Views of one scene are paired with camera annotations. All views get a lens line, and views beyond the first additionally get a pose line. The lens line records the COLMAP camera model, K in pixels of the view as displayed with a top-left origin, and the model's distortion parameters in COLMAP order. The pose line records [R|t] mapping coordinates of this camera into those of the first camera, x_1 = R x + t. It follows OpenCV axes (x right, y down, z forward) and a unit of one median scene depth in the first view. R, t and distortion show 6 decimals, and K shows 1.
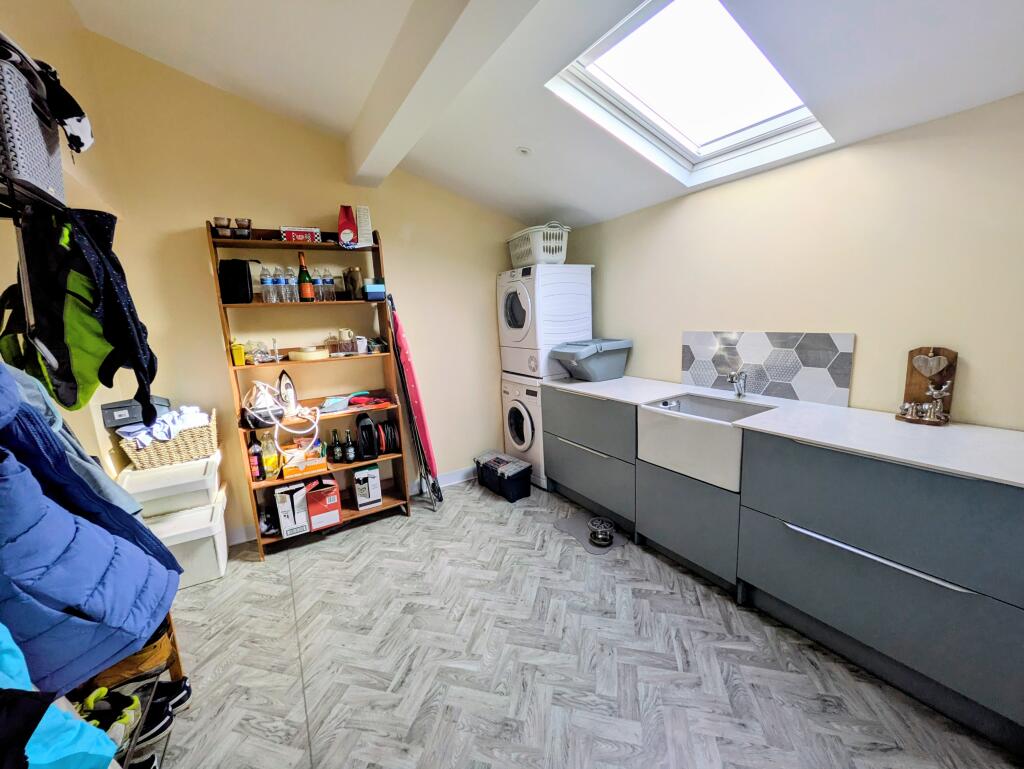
lens RADIAL K [[409.7, 0, 510.0], [0, 409.7, 384.3], [0, 0, 1]] dist [0.000408, 0.000031]
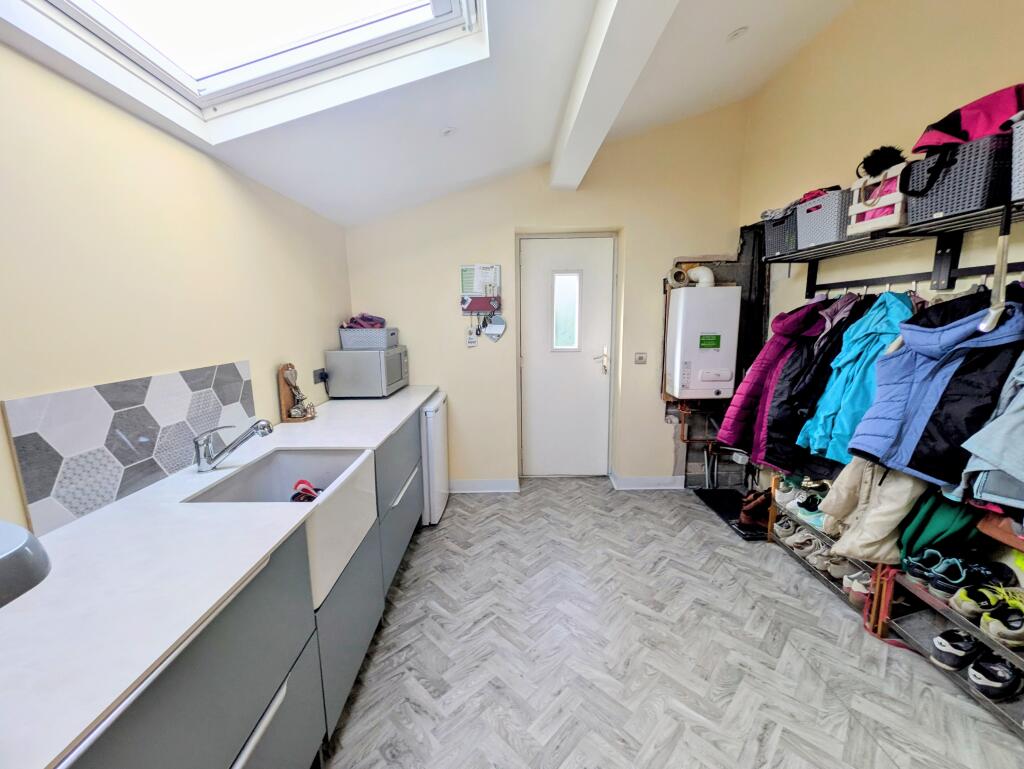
lens RADIAL K [[409.7, 0, 505.0], [0, 409.7, 381.4], [0, 0, 1]] dist [0.000408, 0.000031]
pose [[-0.849386, -0.021159, 0.527348, -0.197649], [0.148664, 0.949145, 0.277531, -0.250834], [-0.506402, 0.314129, -0.803044, 1.463345]]
